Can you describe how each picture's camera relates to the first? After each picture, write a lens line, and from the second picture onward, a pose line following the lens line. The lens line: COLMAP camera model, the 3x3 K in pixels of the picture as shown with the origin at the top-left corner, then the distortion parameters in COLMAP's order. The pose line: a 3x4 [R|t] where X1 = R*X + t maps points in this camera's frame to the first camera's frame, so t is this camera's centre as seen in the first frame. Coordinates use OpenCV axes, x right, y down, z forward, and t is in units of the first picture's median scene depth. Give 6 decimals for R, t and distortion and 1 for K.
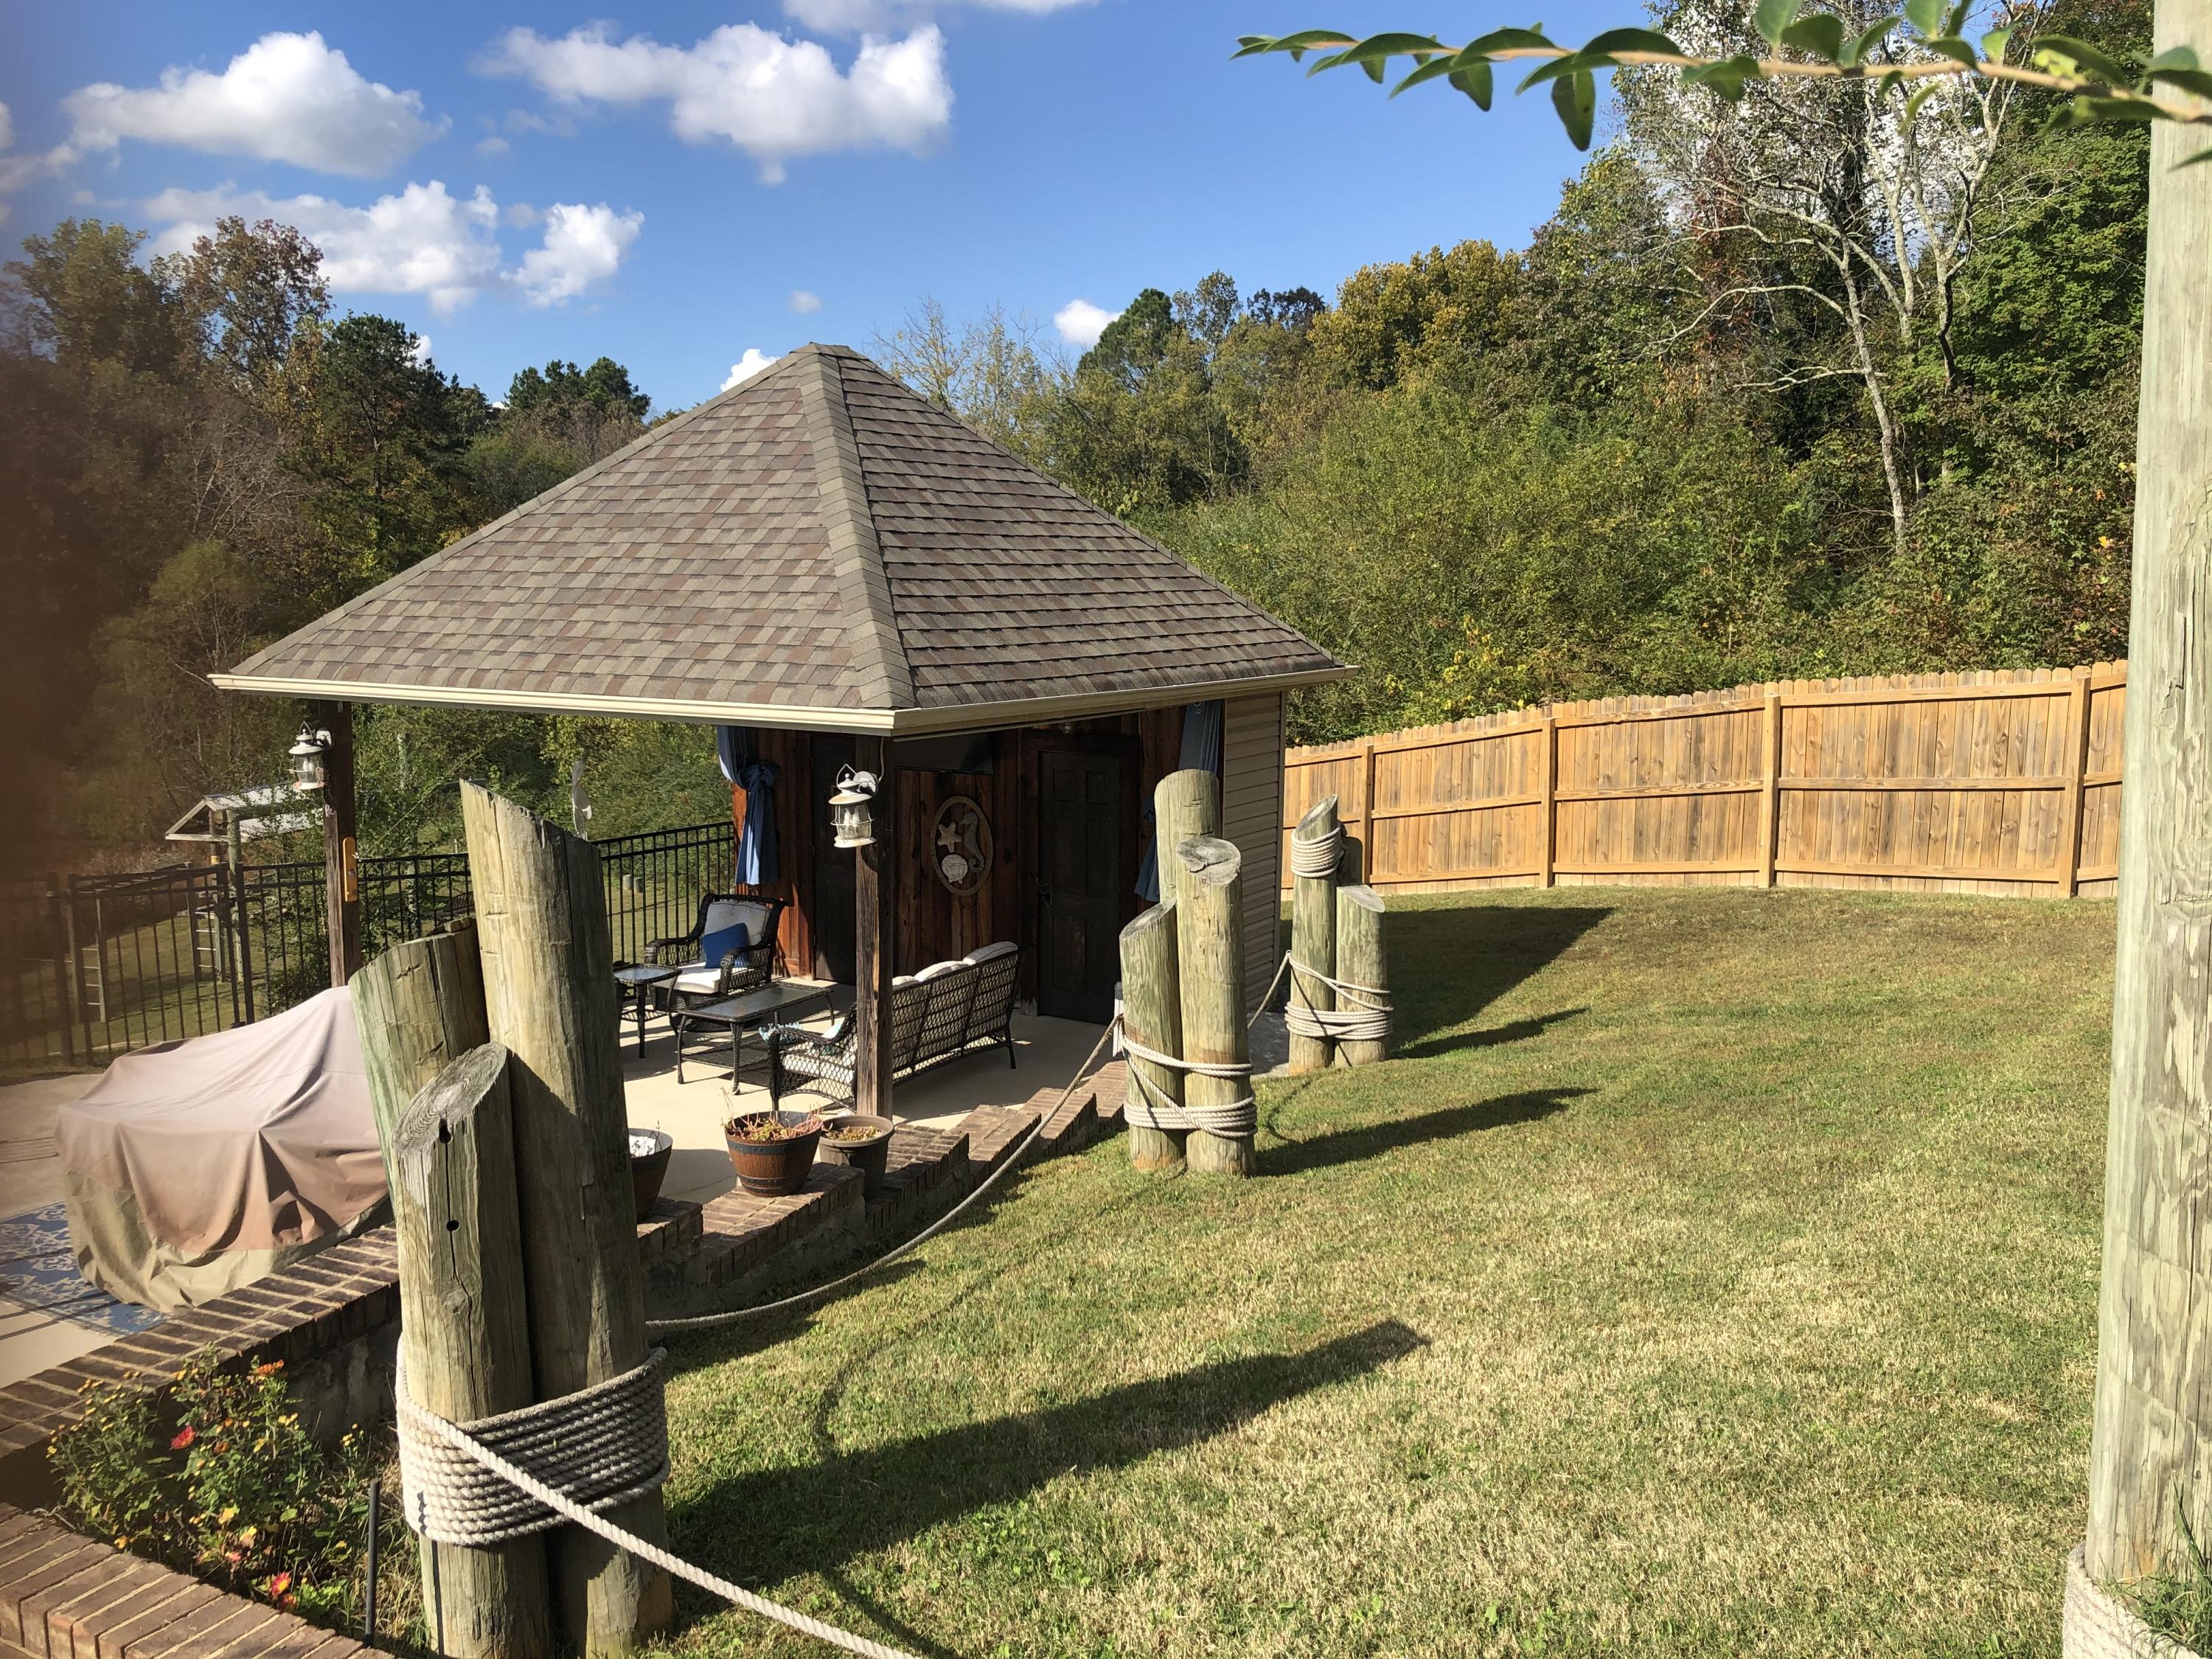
lens RADIAL K [[1812.6, 0, 1109.2], [0, 1812.6, 809.7], [0, 0, 1]] dist [0.001792, 0.010329]
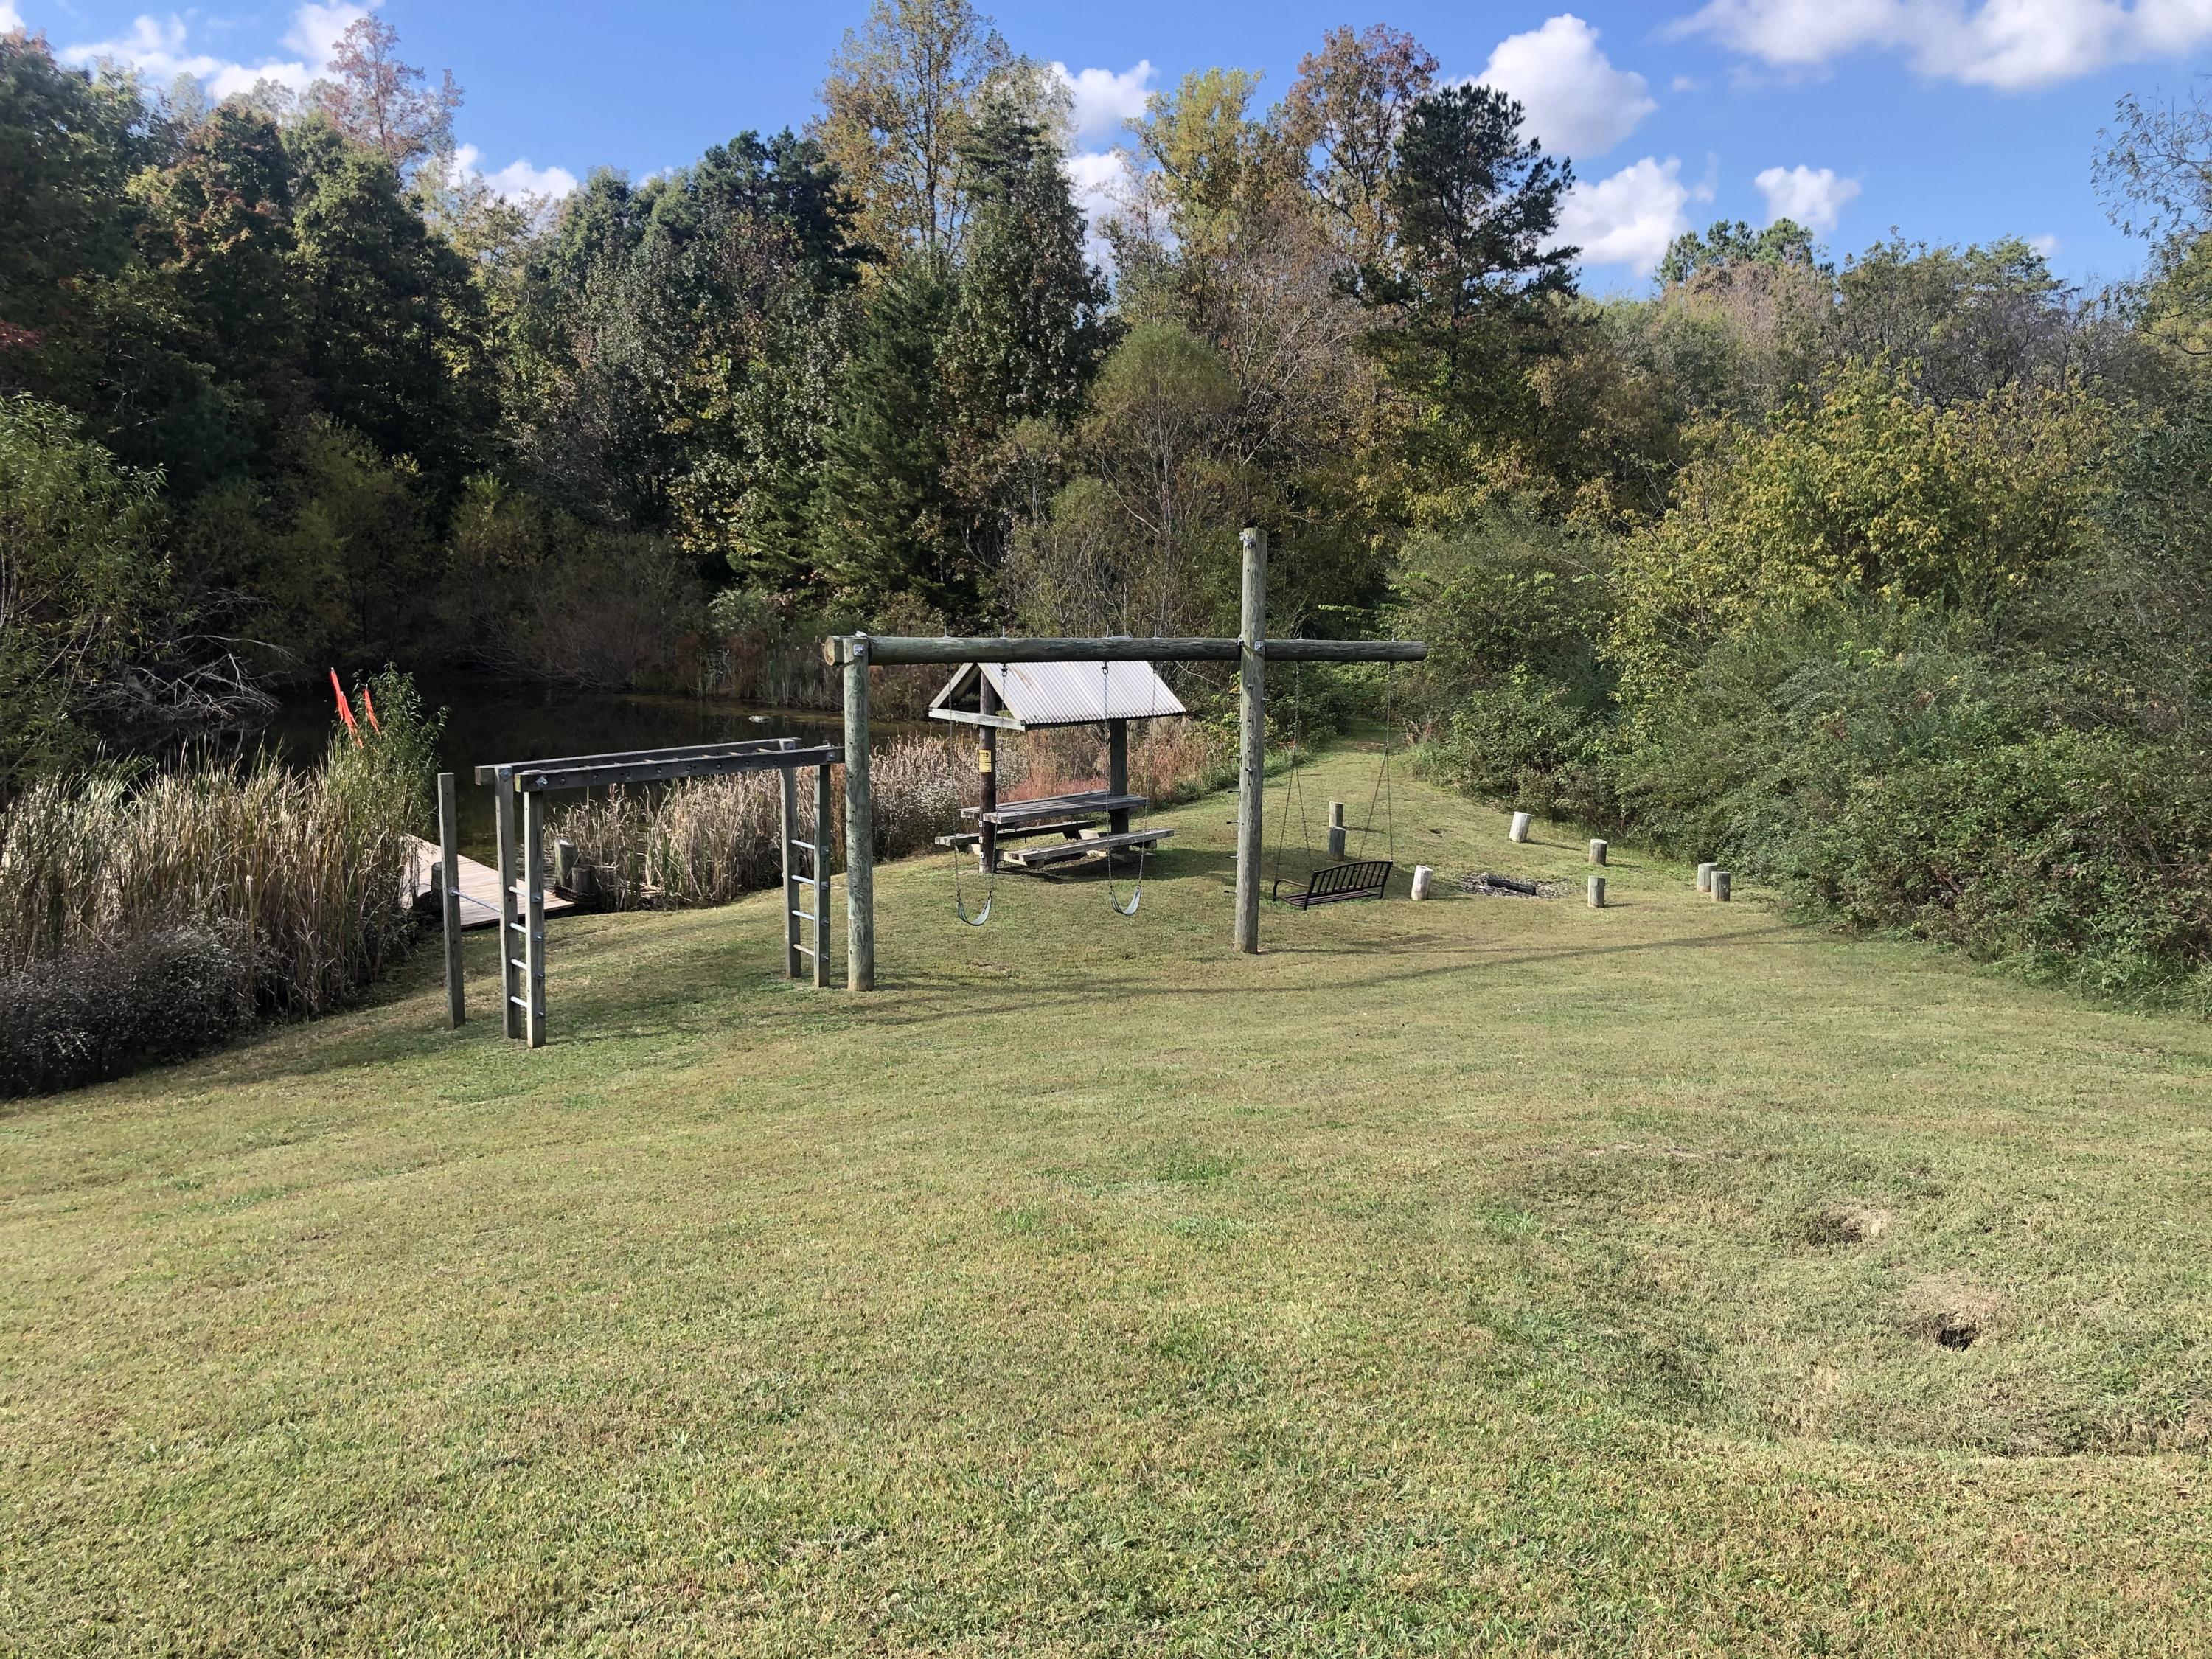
lens RADIAL K [[1812.6, 0, 1105.8], [0, 1812.6, 808.1], [0, 0, 1]] dist [0.001792, 0.010329]
pose [[0.816370, 0.098616, -0.569047, -0.335626], [-0.091171, 0.994965, 0.041631, 0.042259], [0.570287, 0.017894, 0.821250, 1.432434]]
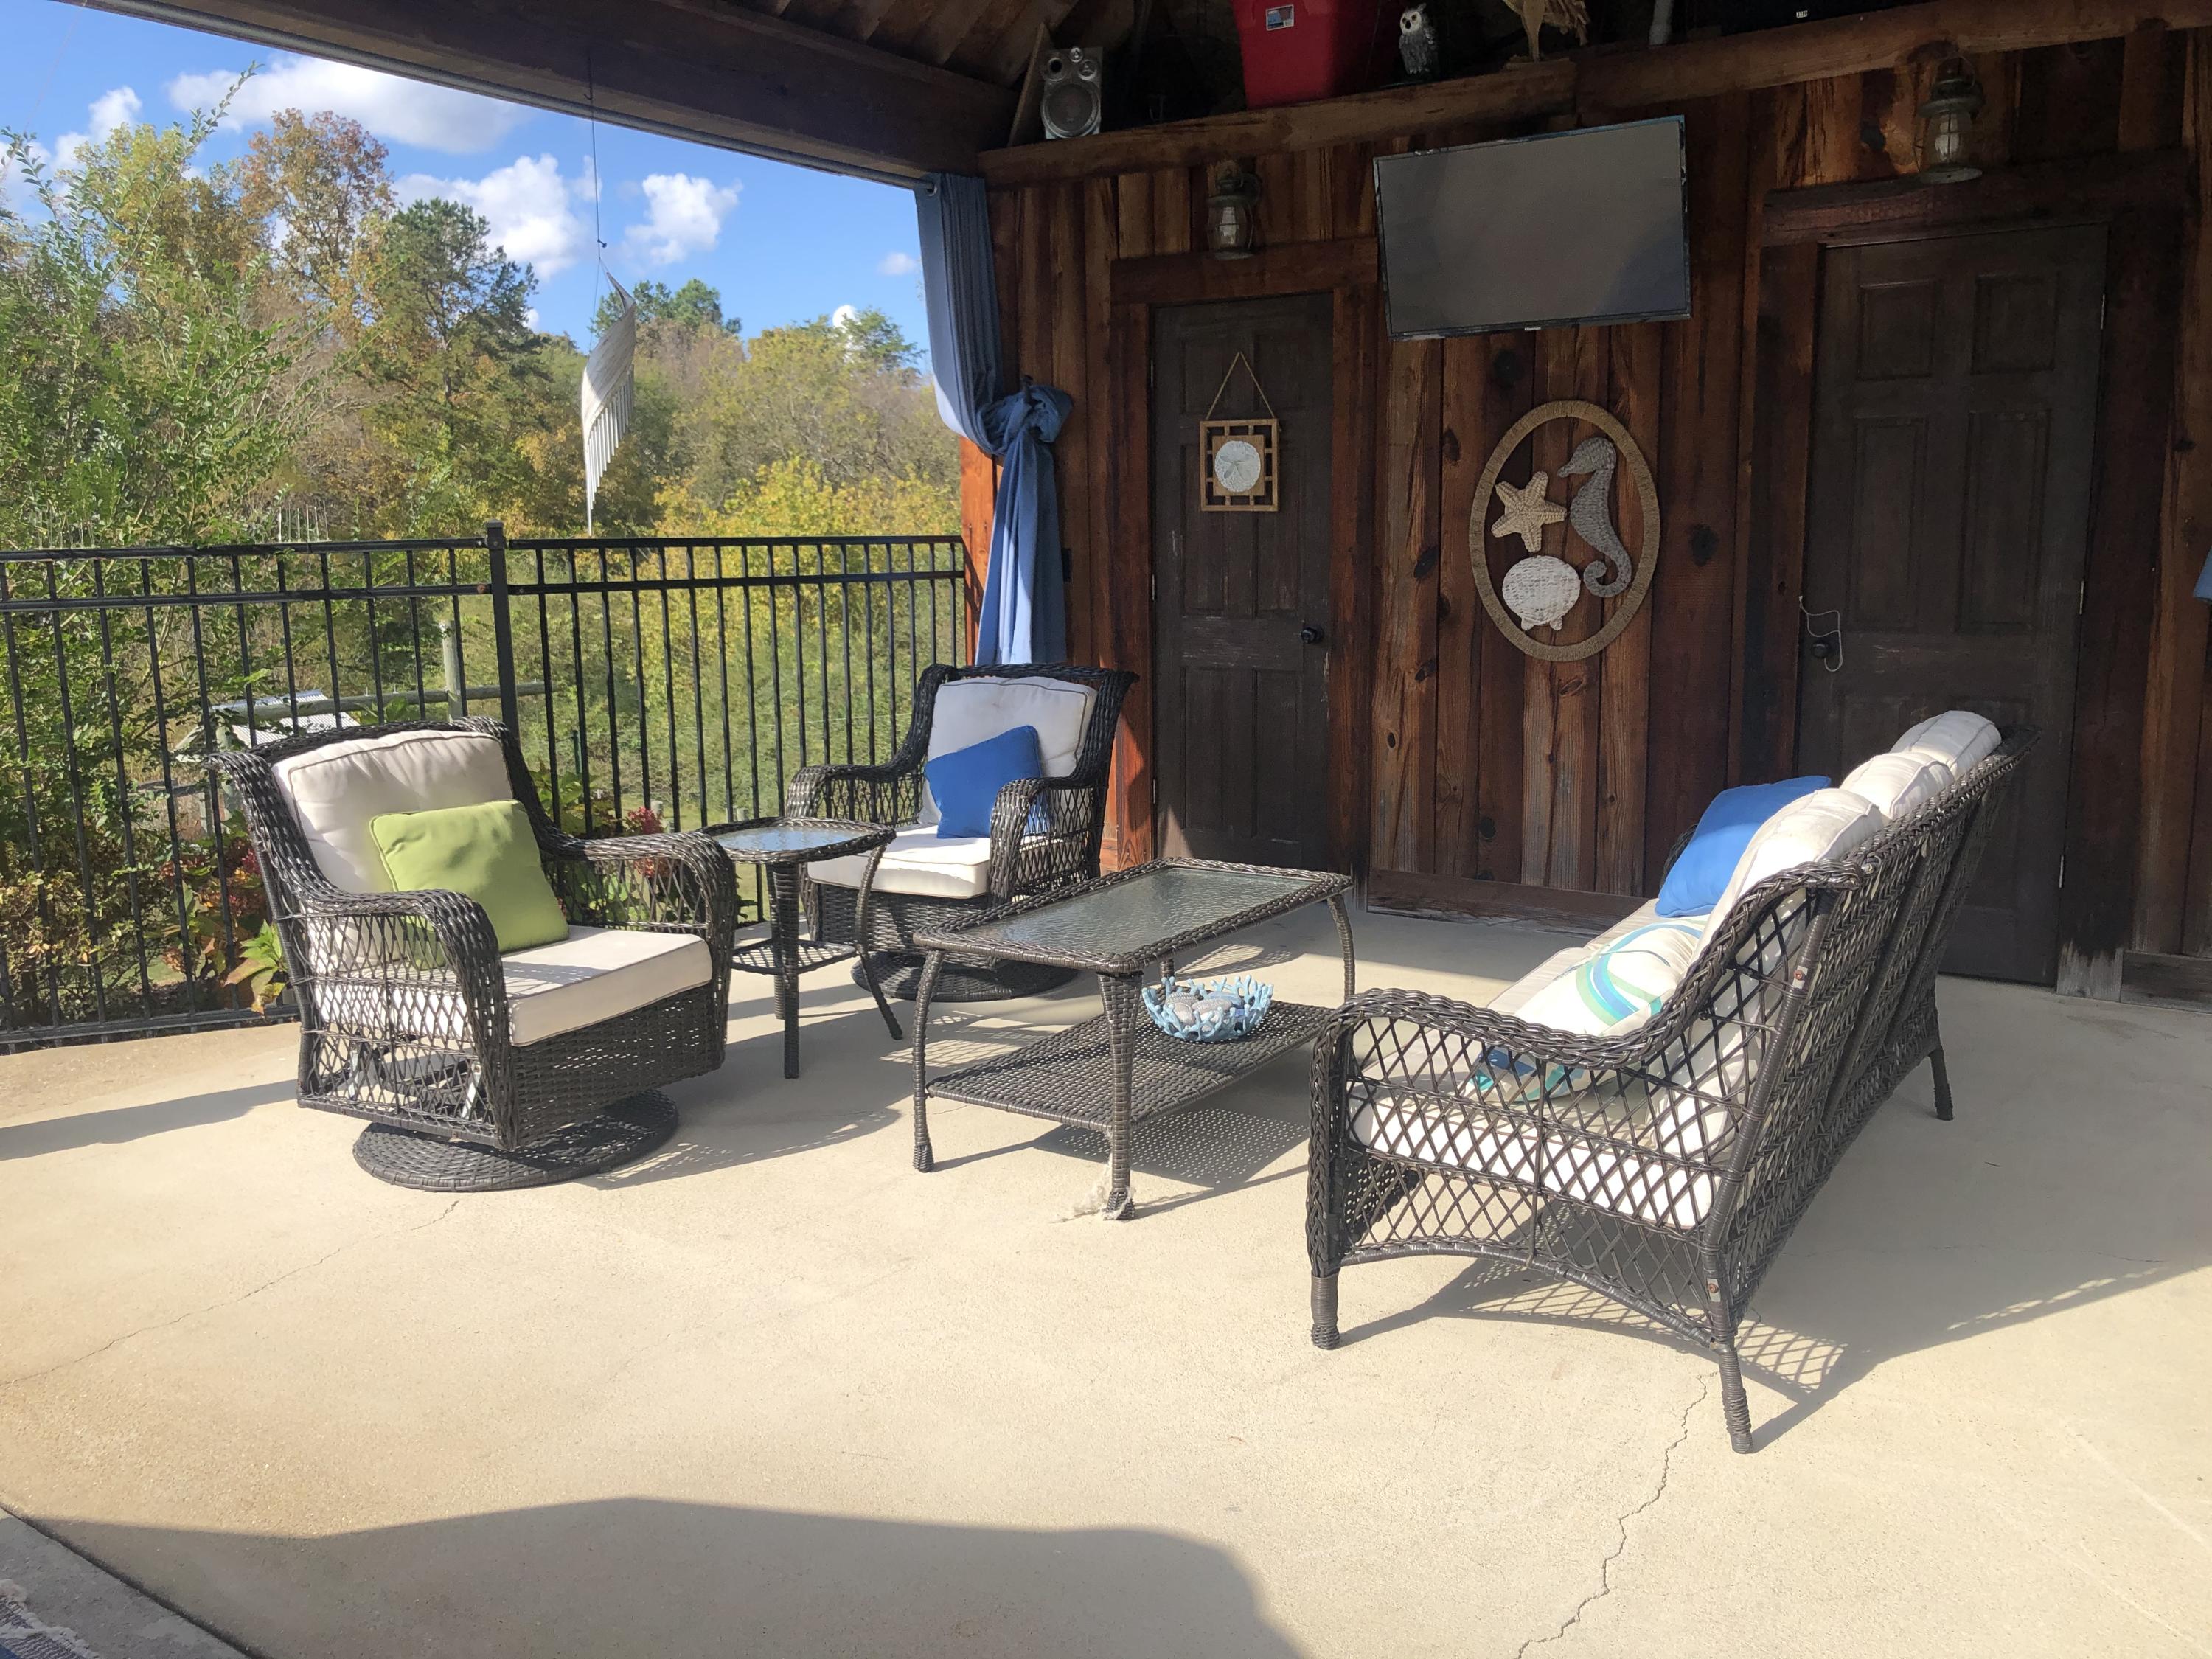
lens RADIAL K [[1812.6, 0, 1092.9], [0, 1812.6, 831.5], [0, 0, 1]] dist [0.001792, 0.010329]
pose [[0.998023, -0.011729, -0.061742, -0.151821], [0.013785, 0.999361, 0.032971, 0.067474], [0.061316, -0.033757, 0.997547, 0.560654]]
